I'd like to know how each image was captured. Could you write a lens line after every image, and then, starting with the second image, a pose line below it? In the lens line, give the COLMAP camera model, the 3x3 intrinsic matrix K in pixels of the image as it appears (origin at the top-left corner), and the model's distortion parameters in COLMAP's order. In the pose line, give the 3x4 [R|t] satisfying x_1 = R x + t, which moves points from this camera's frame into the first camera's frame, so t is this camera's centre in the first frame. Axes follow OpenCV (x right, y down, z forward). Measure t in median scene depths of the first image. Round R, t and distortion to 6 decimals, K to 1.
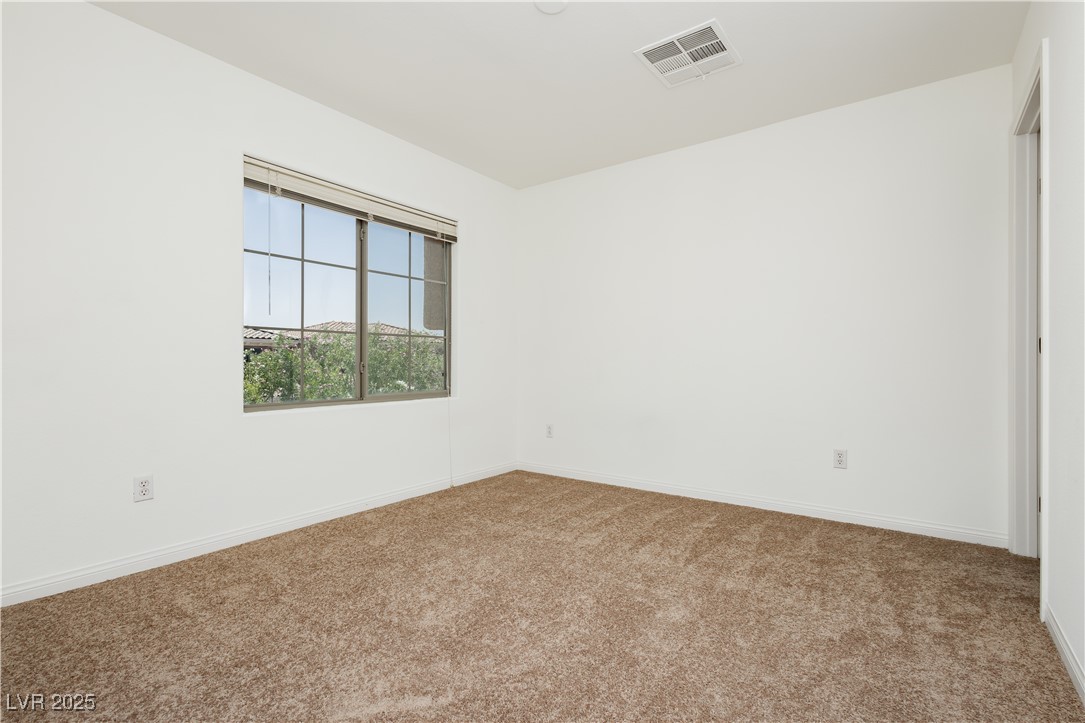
lens RADIAL K [[500.8, 0, 545.7], [0, 500.8, 359.3], [0, 0, 1]] dist [0.003976, -0.000084]
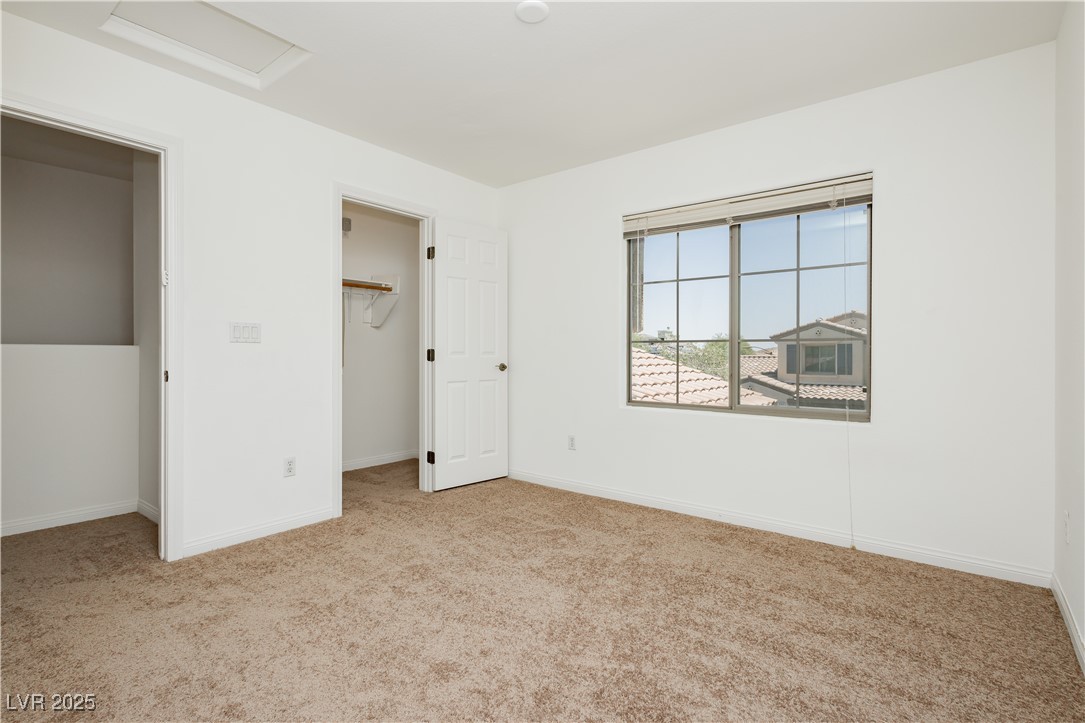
lens RADIAL K [[500.8, 0, 545.7], [0, 500.8, 359.3], [0, 0, 1]] dist [0.003976, -0.000084]
pose [[-0.017498, -0.015257, -0.999730, 0.628813], [-0.017621, 0.999733, -0.014948, 0.005683], [0.999692, 0.017354, -0.017762, 0.671689]]
